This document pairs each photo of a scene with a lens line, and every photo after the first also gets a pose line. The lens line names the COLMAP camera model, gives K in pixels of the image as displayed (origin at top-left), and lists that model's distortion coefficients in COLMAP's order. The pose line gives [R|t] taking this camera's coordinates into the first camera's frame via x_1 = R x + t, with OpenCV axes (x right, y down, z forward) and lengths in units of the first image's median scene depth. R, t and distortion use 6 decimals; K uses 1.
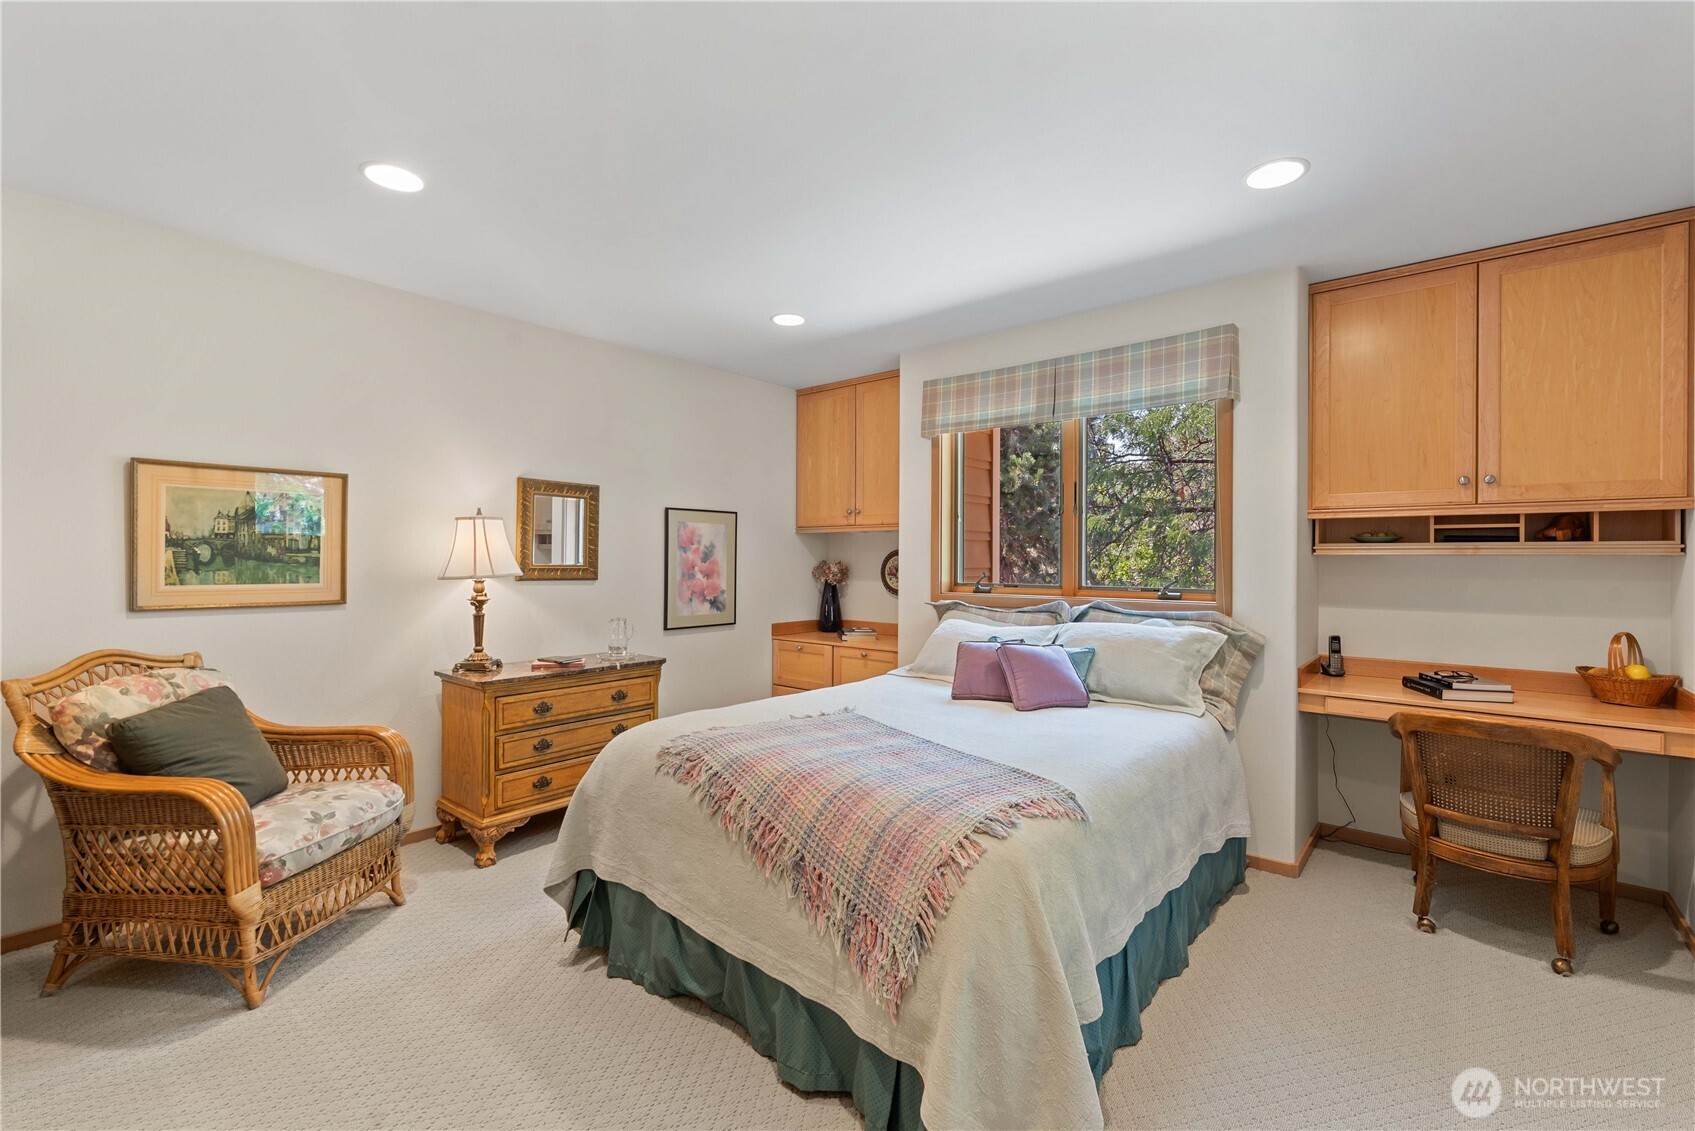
lens RADIAL K [[742.3, 0, 852.5], [0, 742.3, 555.4], [0, 0, 1]] dist [0.008090, -0.001962]
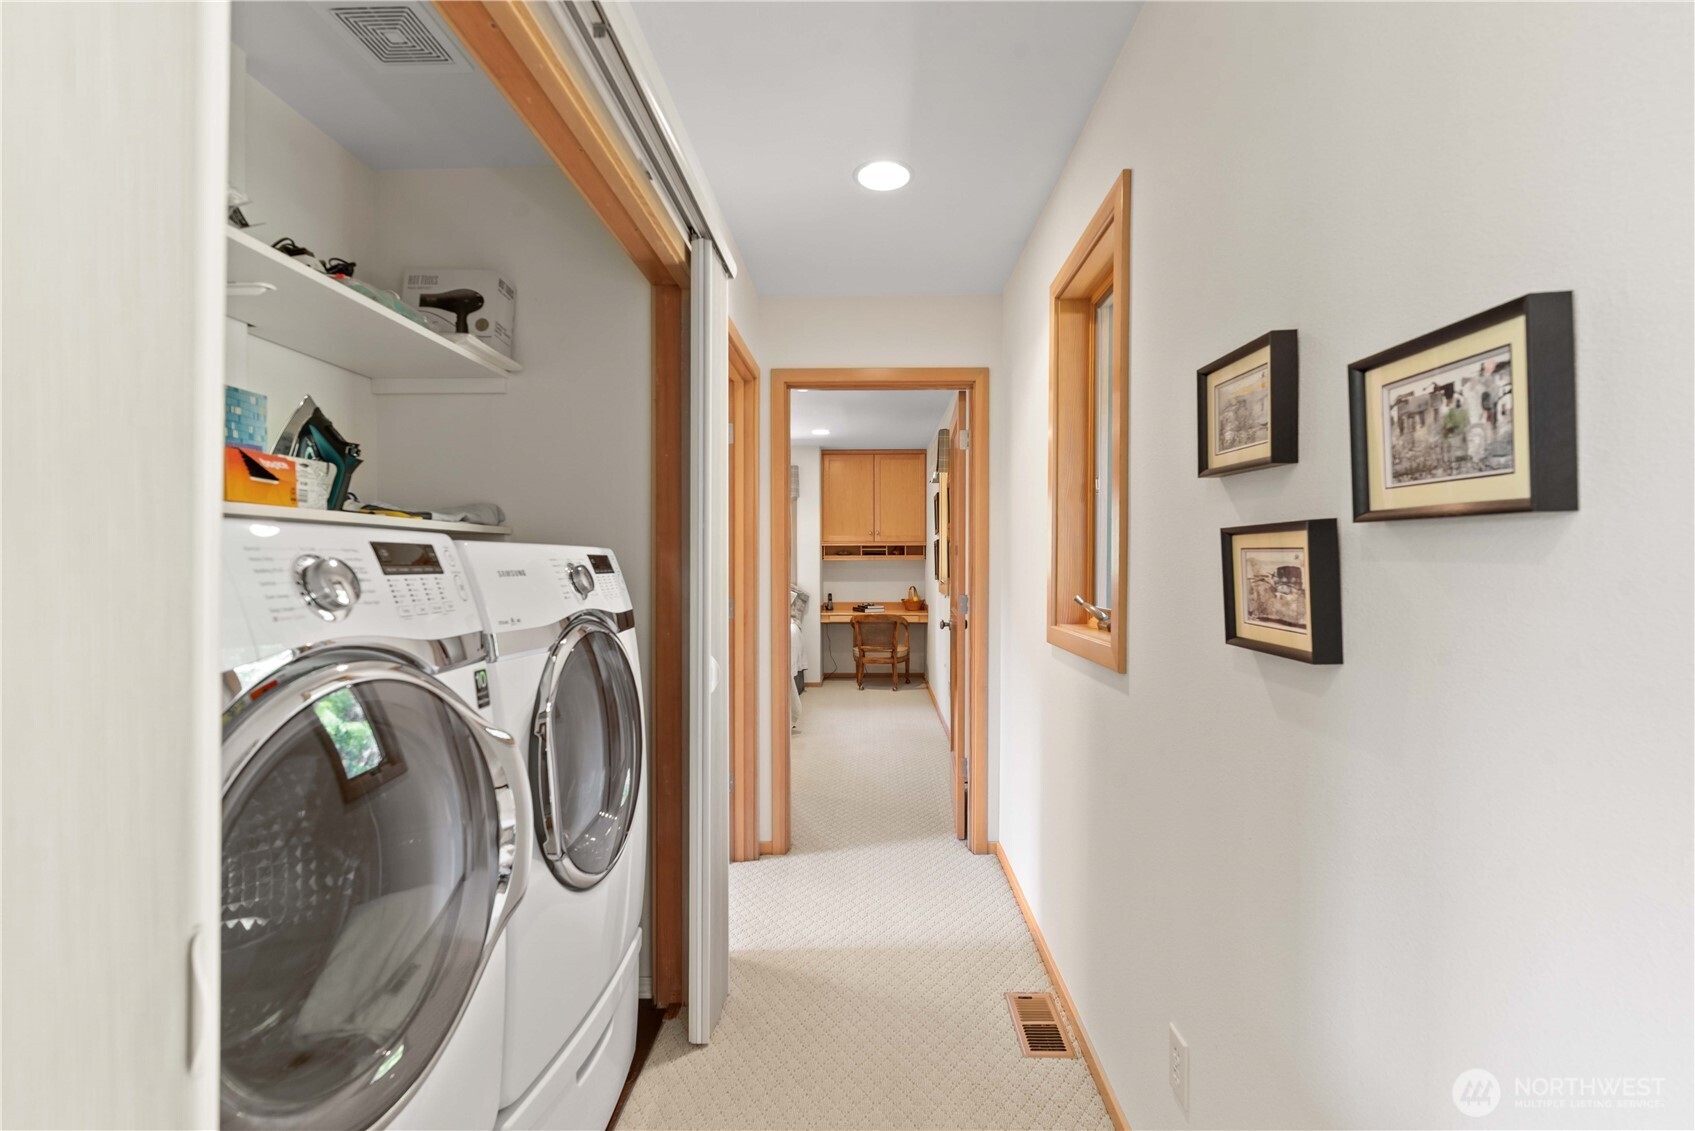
lens RADIAL K [[742.3, 0, 850.0], [0, 742.3, 557.7], [0, 0, 1]] dist [0.008090, -0.001962]
pose [[0.791283, -0.005745, 0.611423, -0.901953], [0.004750, 0.999983, 0.003248, -0.018881], [-0.611431, 0.000334, 0.791298, -1.104443]]
